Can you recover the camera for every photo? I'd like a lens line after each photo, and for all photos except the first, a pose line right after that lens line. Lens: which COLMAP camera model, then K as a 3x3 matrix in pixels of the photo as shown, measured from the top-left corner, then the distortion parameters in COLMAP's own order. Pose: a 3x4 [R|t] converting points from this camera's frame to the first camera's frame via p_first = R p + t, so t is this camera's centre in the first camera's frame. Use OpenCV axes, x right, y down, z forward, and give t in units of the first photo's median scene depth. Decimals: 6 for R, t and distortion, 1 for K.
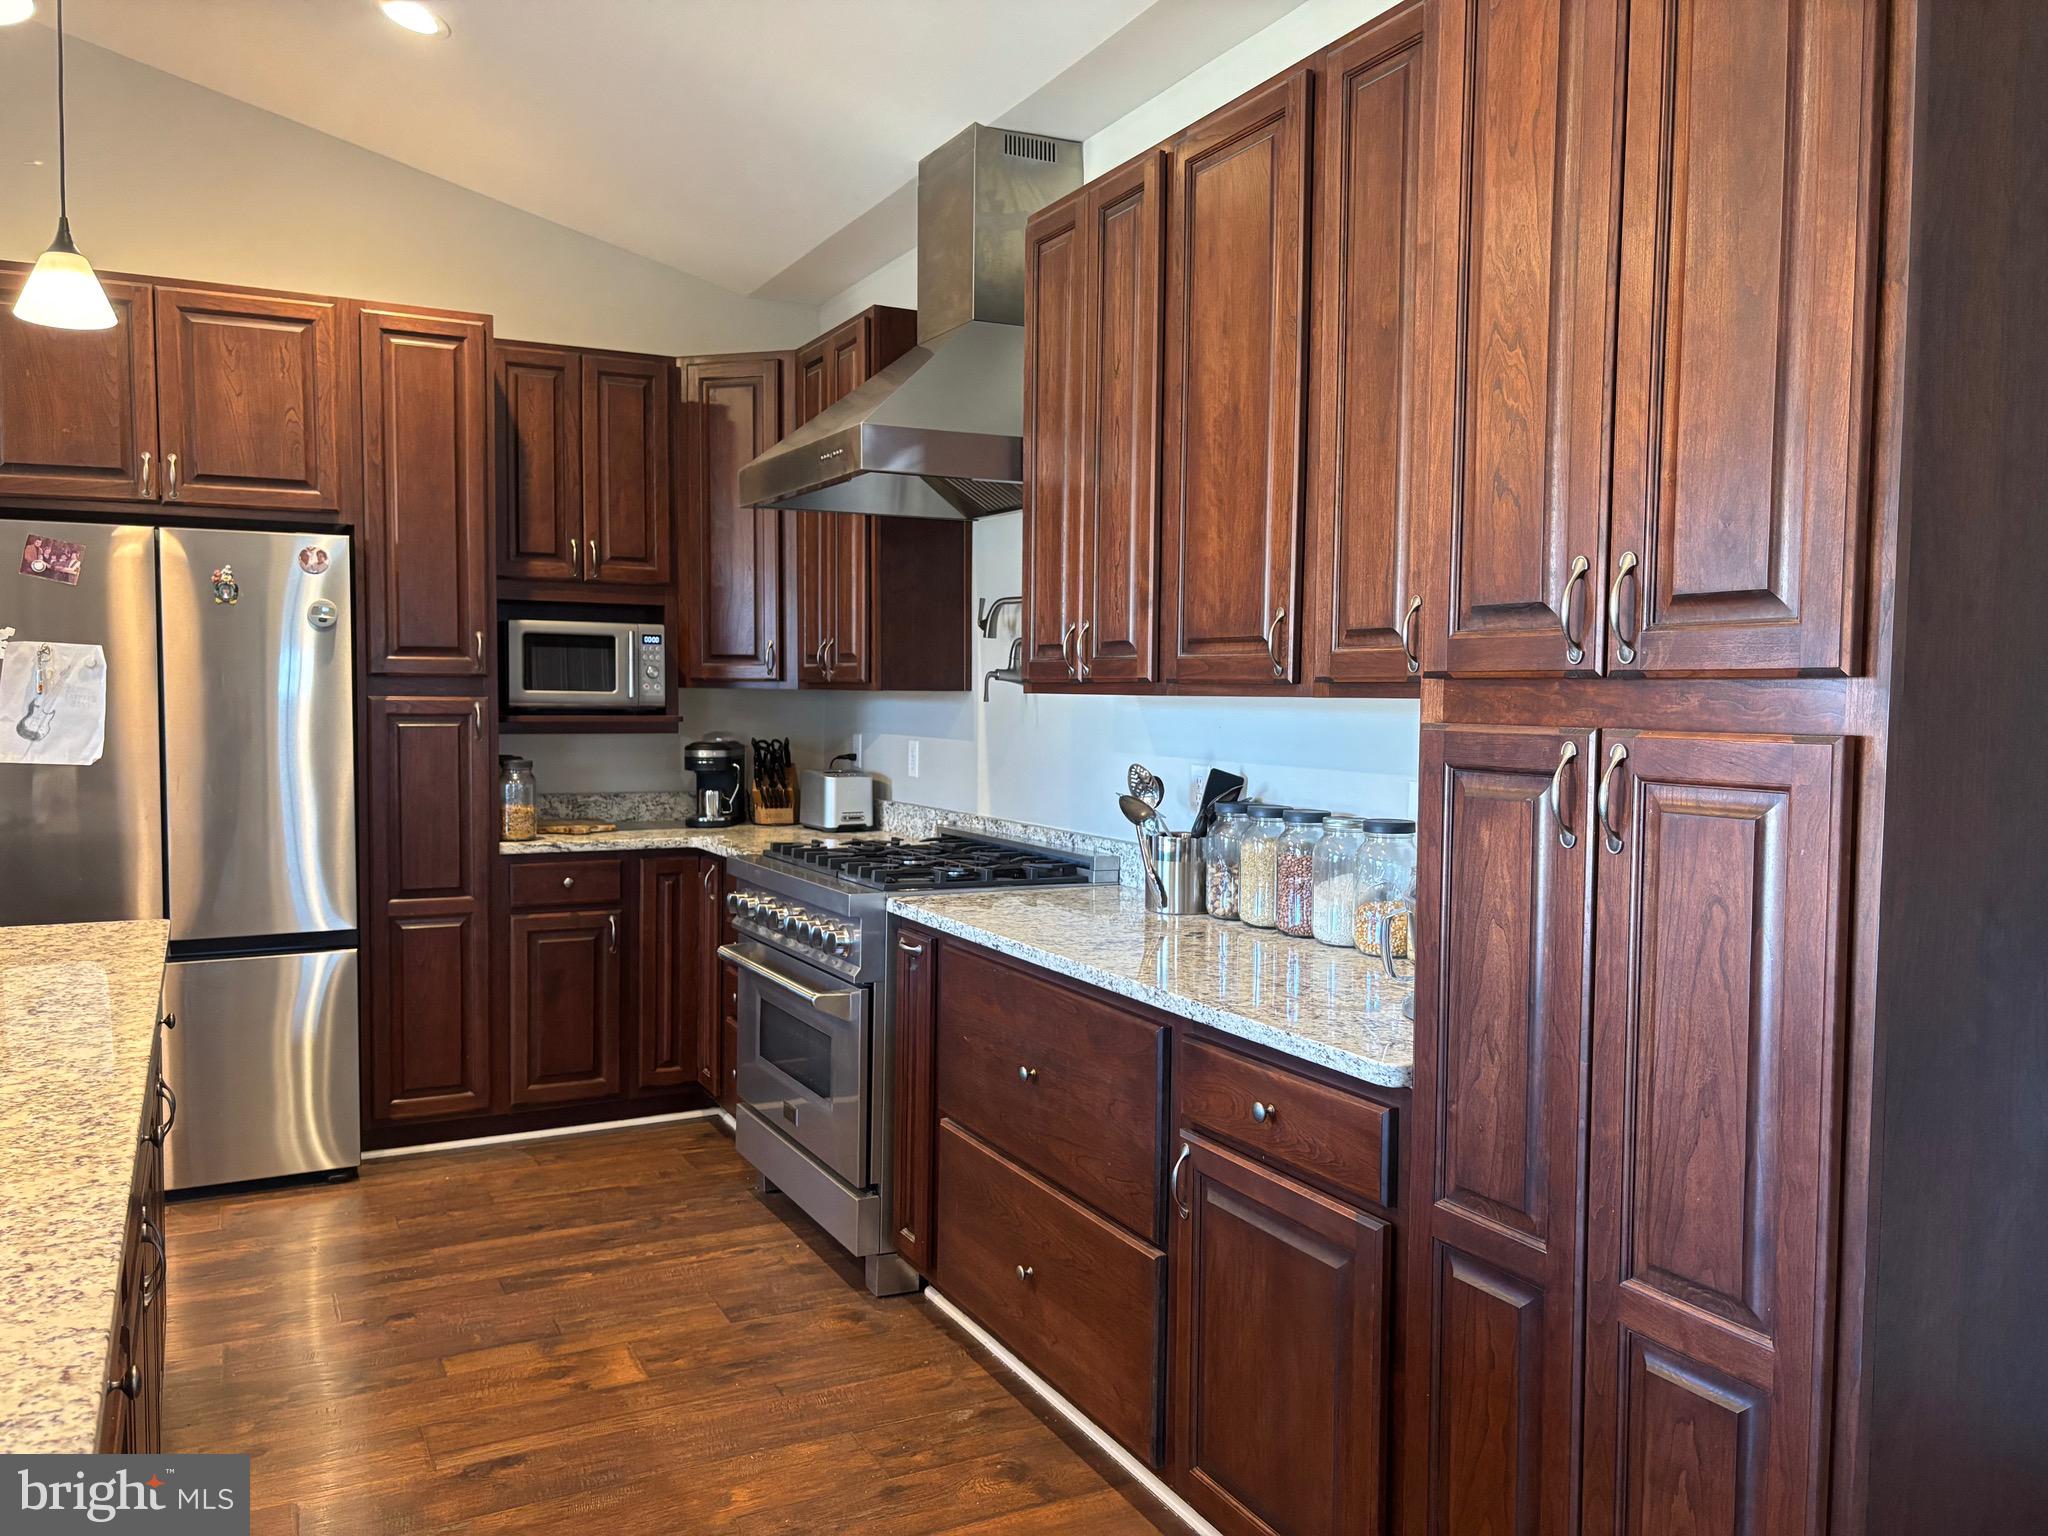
lens RADIAL K [[1544.8, 0, 1007.5], [0, 1544.8, 778.1], [0, 0, 1]] dist [0.053032, -0.055486]
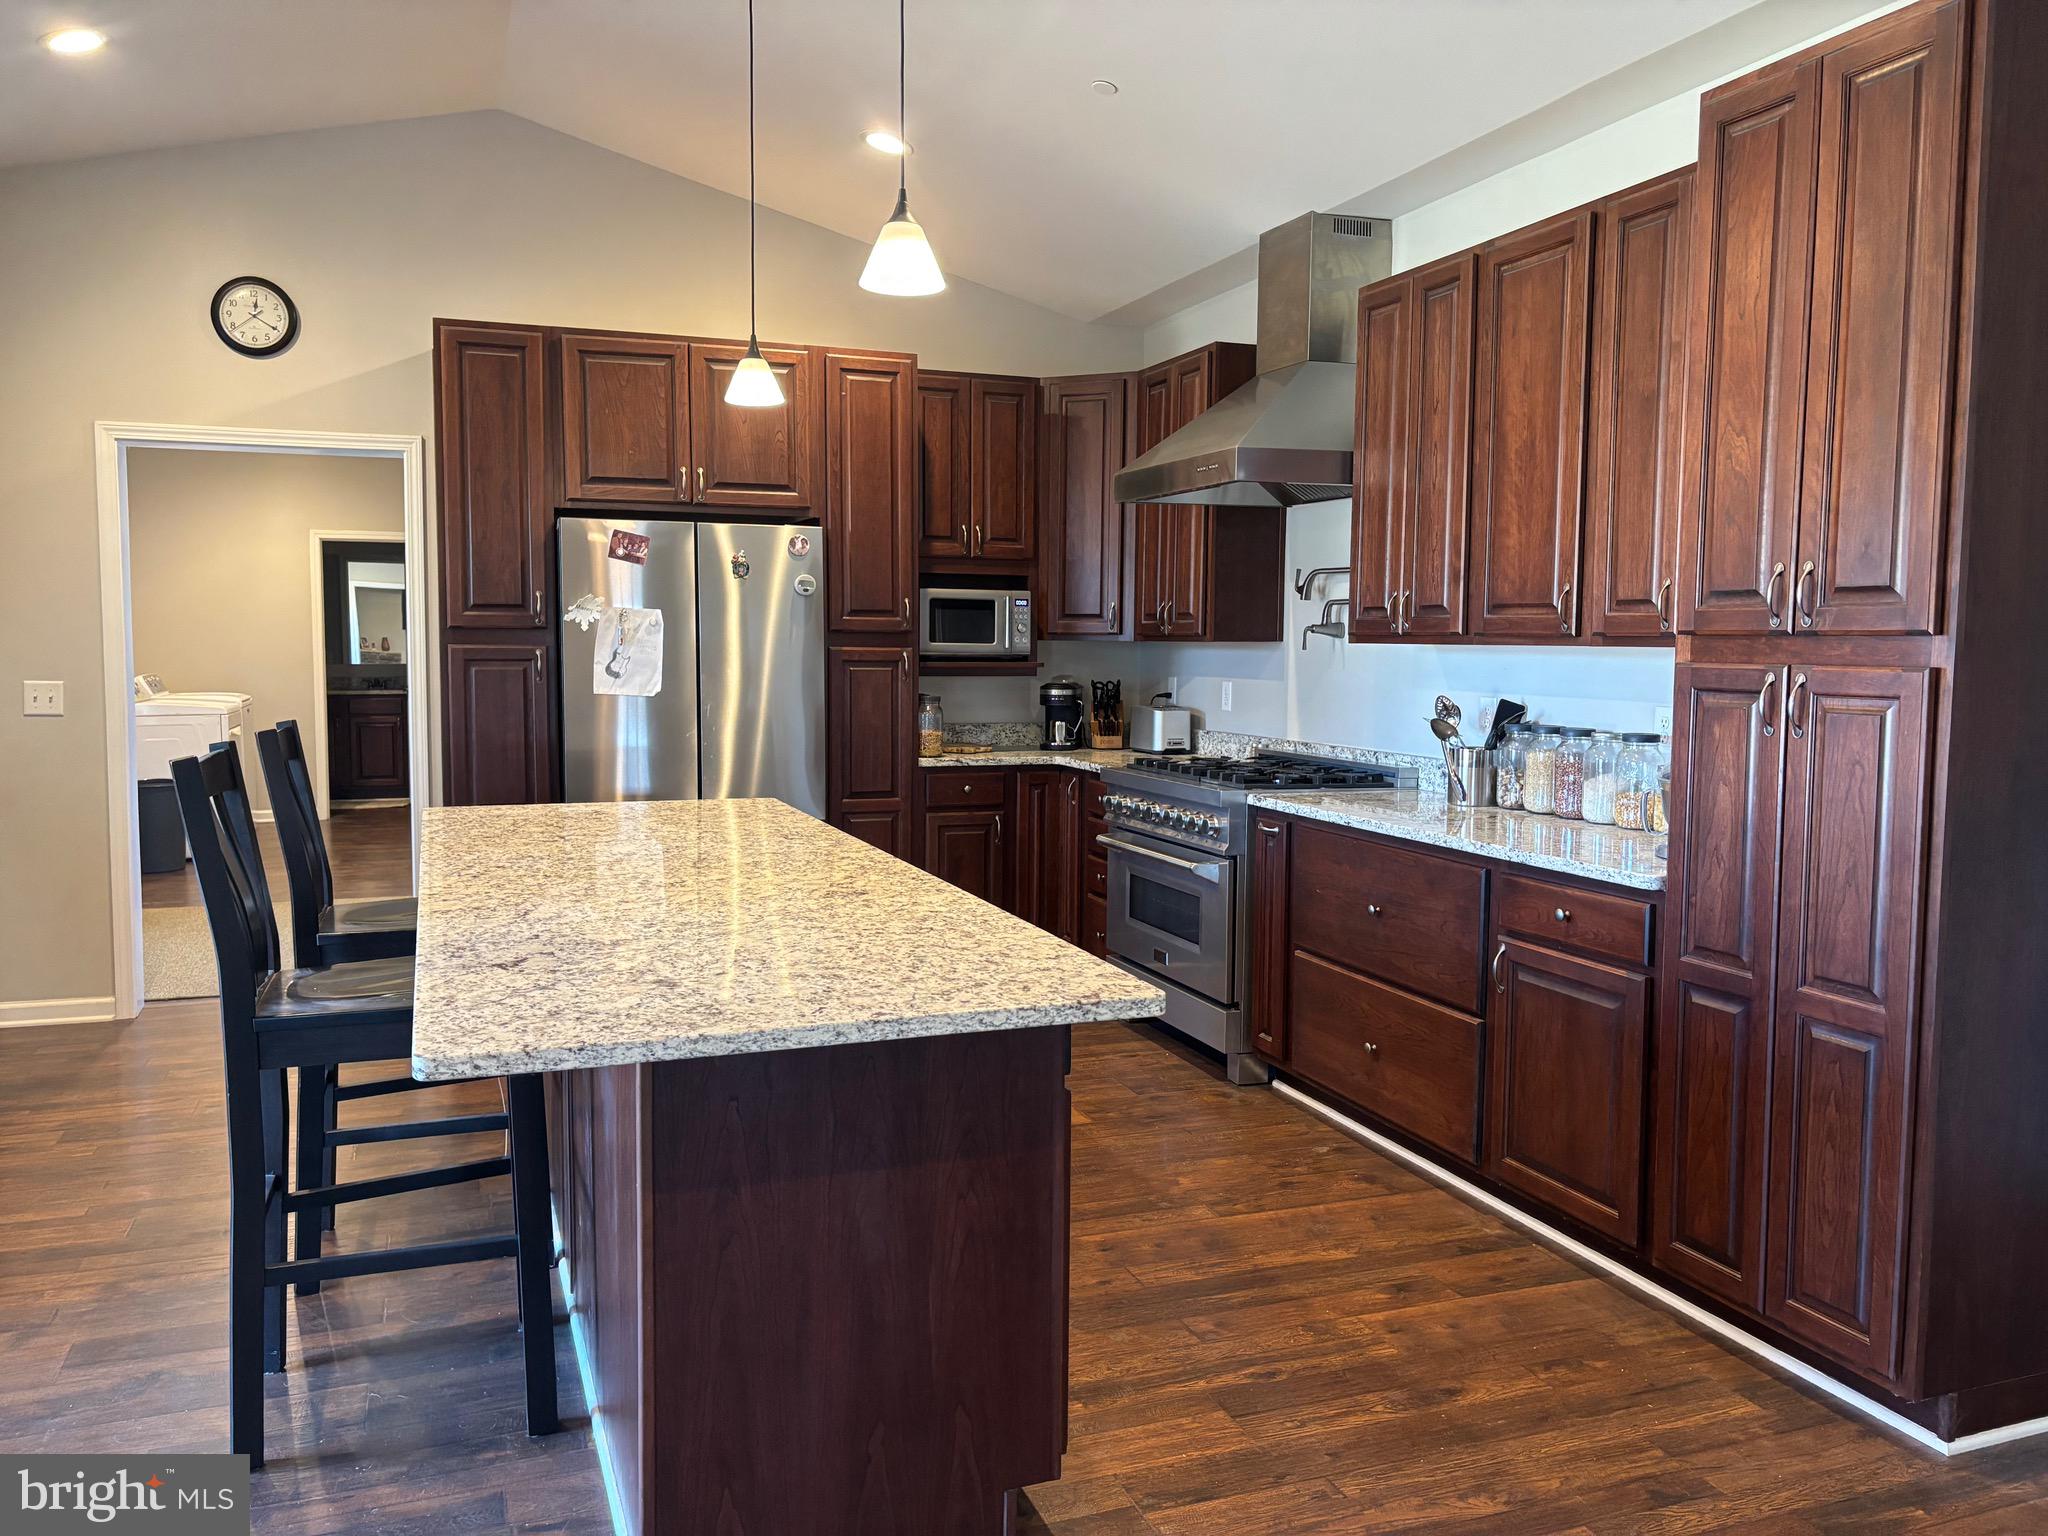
lens RADIAL K [[1544.8, 0, 1024.1], [0, 1544.8, 754.7], [0, 0, 1]] dist [0.053032, -0.055486]
pose [[0.994090, 0.007693, -0.108282, -0.125866], [-0.005800, 0.999825, 0.017789, 0.019308], [0.108400, -0.017056, 0.993961, -0.371898]]
